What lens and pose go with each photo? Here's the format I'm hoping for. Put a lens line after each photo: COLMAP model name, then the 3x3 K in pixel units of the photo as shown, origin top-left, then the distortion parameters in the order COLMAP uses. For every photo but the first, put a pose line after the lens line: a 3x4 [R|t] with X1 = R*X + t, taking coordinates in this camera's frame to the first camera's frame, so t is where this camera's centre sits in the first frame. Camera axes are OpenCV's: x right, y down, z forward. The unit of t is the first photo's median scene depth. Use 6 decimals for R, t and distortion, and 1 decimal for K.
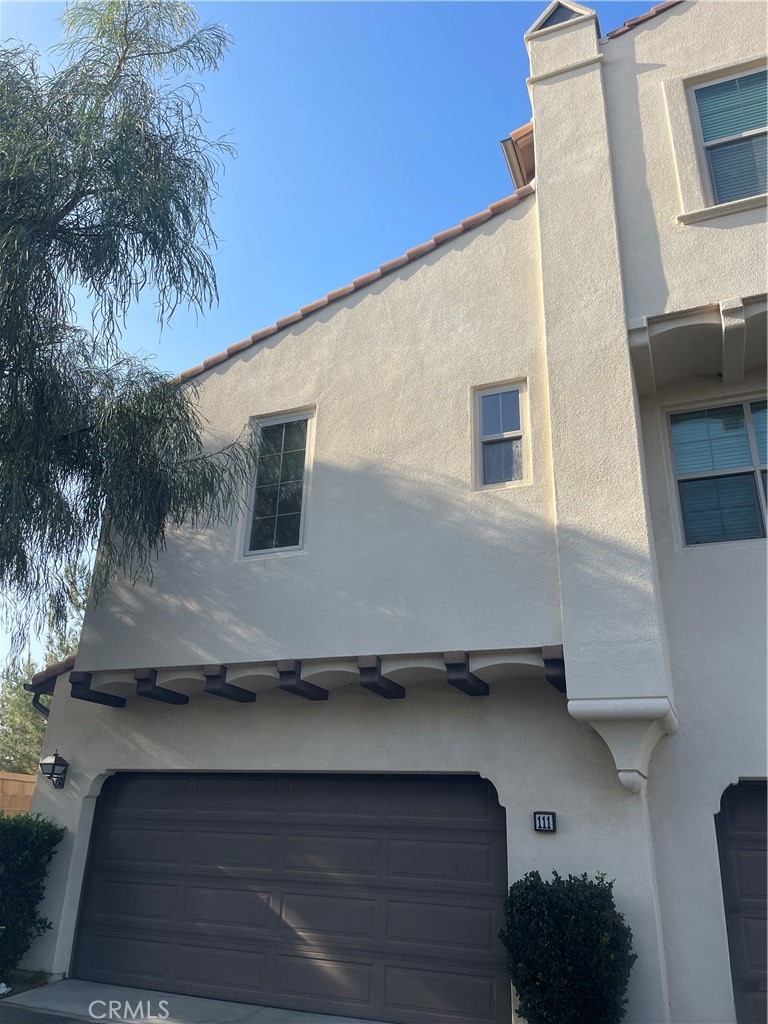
lens RADIAL K [[763.1, 0, 380.7], [0, 763.1, 511.9], [0, 0, 1]] dist [-0.002260, 0.009939]
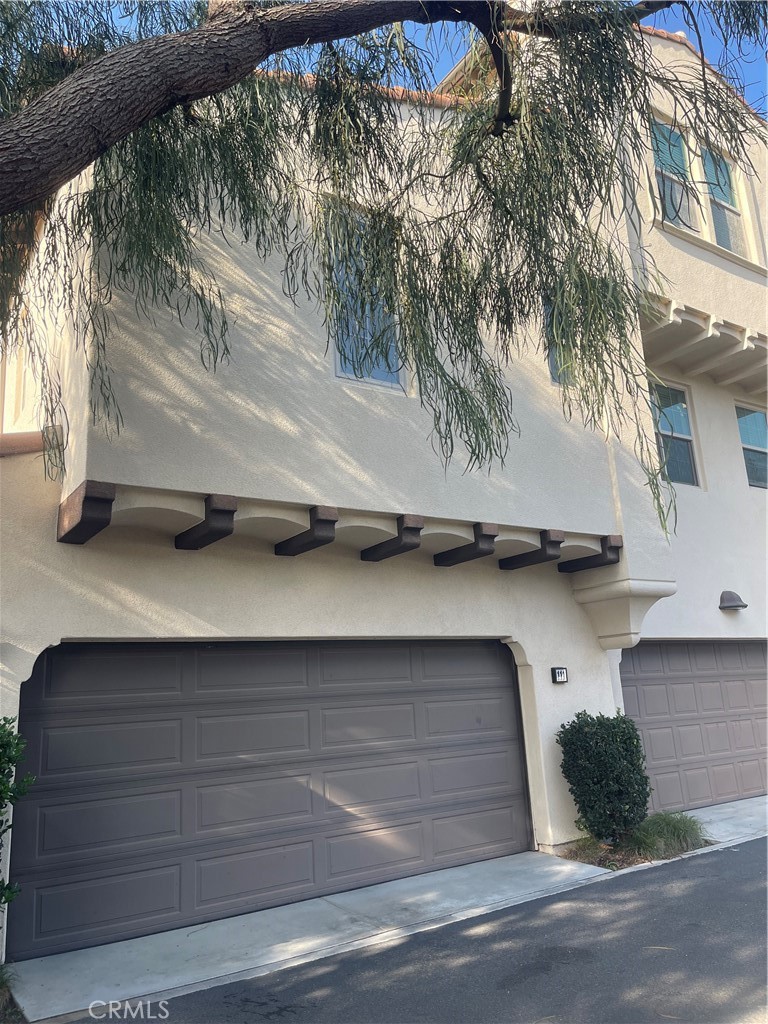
lens RADIAL K [[763.1, 0, 382.7], [0, 763.1, 510.6], [0, 0, 1]] dist [-0.002260, 0.009939]
pose [[0.551226, 0.126391, 0.824727, -0.820790], [-0.262348, 0.964581, 0.027522, 0.165176], [-0.792037, -0.231537, 0.564861, 0.508729]]
